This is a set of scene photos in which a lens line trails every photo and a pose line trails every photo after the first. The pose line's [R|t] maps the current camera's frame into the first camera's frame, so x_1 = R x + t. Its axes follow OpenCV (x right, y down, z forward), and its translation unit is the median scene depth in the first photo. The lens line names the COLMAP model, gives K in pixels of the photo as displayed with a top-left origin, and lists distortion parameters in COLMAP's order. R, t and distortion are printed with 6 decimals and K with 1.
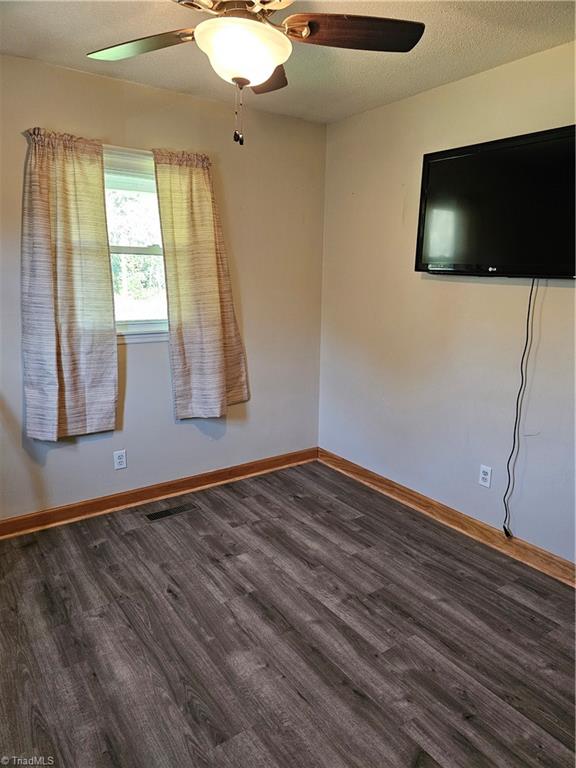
lens RADIAL K [[519.6, 0, 294.4], [0, 519.6, 383.7], [0, 0, 1]] dist [0.060427, -0.041117]
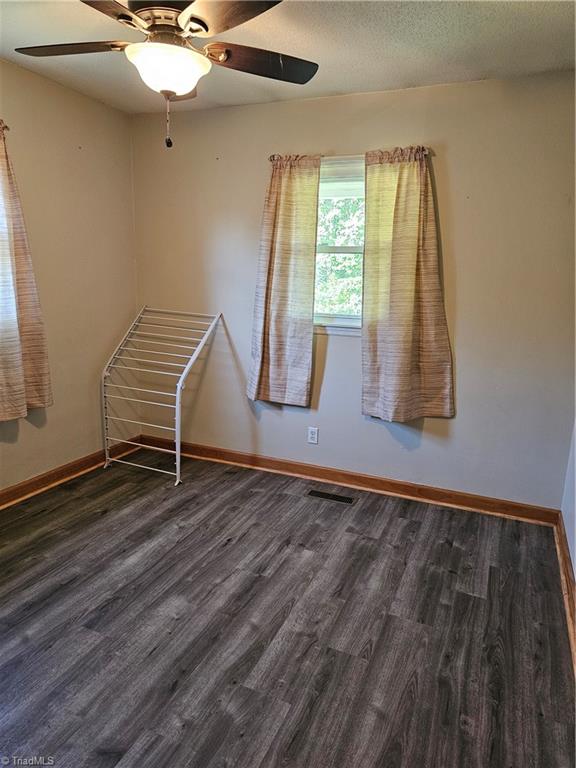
lens RADIAL K [[519.6, 0, 291.5], [0, 519.6, 380.4], [0, 0, 1]] dist [0.060427, -0.041117]
pose [[0.523802, 0.177246, -0.833196, 0.626562], [-0.200808, 0.976240, 0.081435, -0.059935], [0.827833, 0.124657, 0.546948, 0.375549]]
